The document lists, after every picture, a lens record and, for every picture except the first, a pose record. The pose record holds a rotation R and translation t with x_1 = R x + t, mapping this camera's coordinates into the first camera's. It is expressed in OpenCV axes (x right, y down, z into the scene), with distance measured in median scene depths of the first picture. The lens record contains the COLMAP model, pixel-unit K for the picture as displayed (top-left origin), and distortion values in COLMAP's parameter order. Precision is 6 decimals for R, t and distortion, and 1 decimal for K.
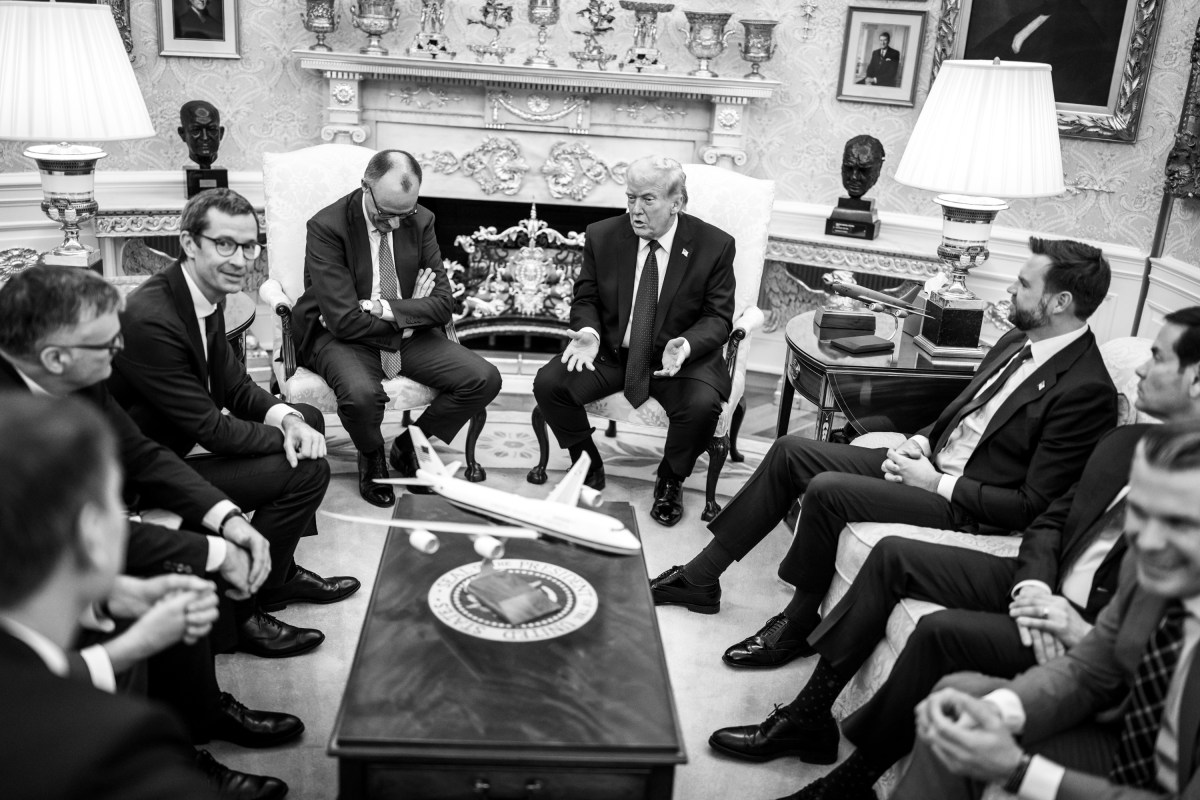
lens RADIAL K [[1169.0, 0, 591.1], [0, 1169.0, 392.7], [0, 0, 1]] dist [0.012171, 0.000000]
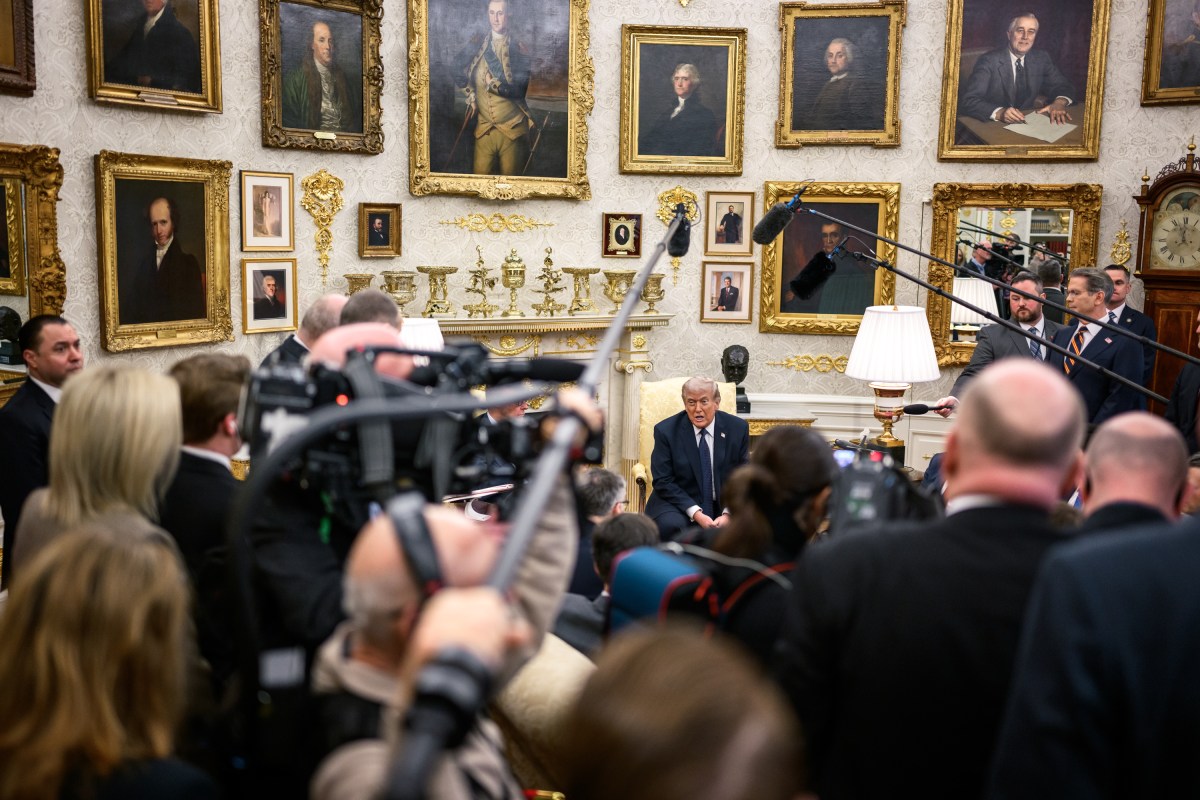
lens RADIAL K [[1169.0, 0, 627.2], [0, 1169.0, 387.3], [0, 0, 1]] dist [0.012171, 0.000000]
pose [[0.903531, -0.105578, 0.415314, -0.513817], [0.167620, 0.979029, -0.115783, -0.016186], [-0.394380, 0.174229, 0.902280, -0.286273]]
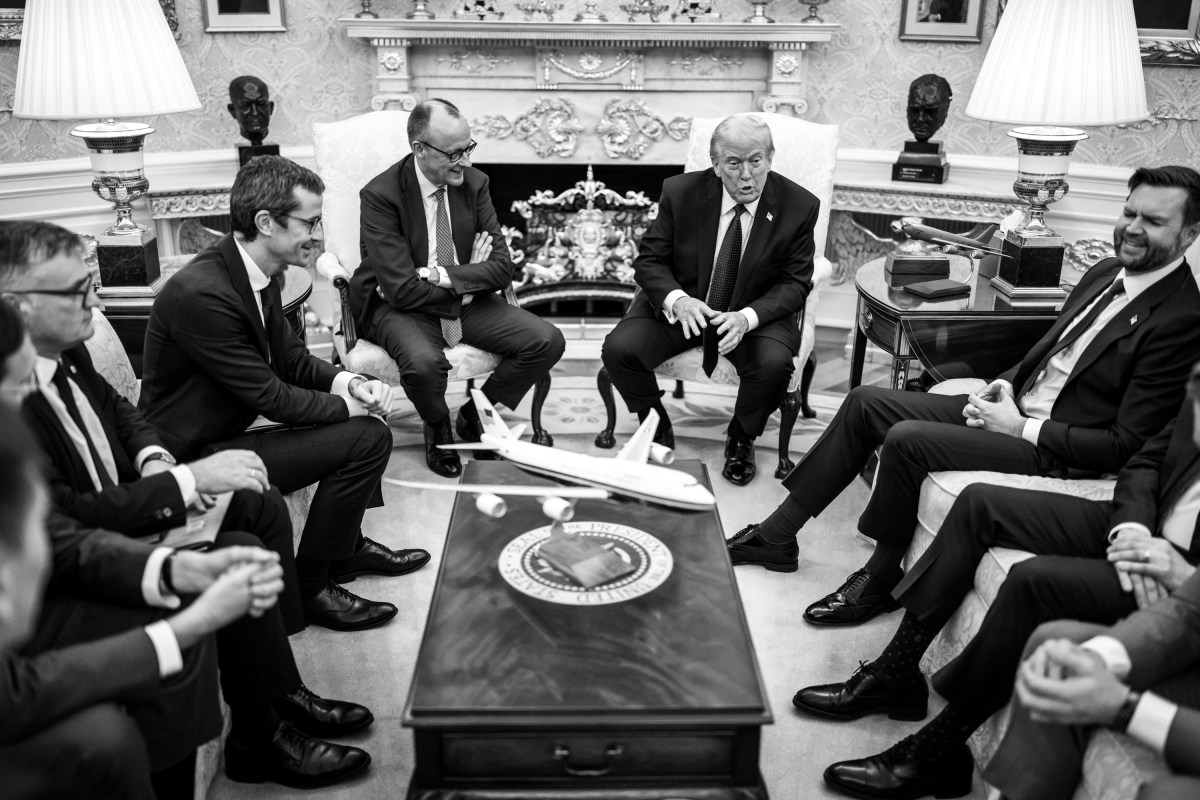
lens RADIAL K [[1169.0, 0, 605.8], [0, 1169.0, 407.3], [0, 0, 1]] dist [0.012171, 0.000000]
pose [[0.998147, -0.041316, -0.044672, -0.000514], [0.042953, 0.998417, 0.036310, 0.006439], [0.043101, -0.038162, 0.998342, 0.017155]]
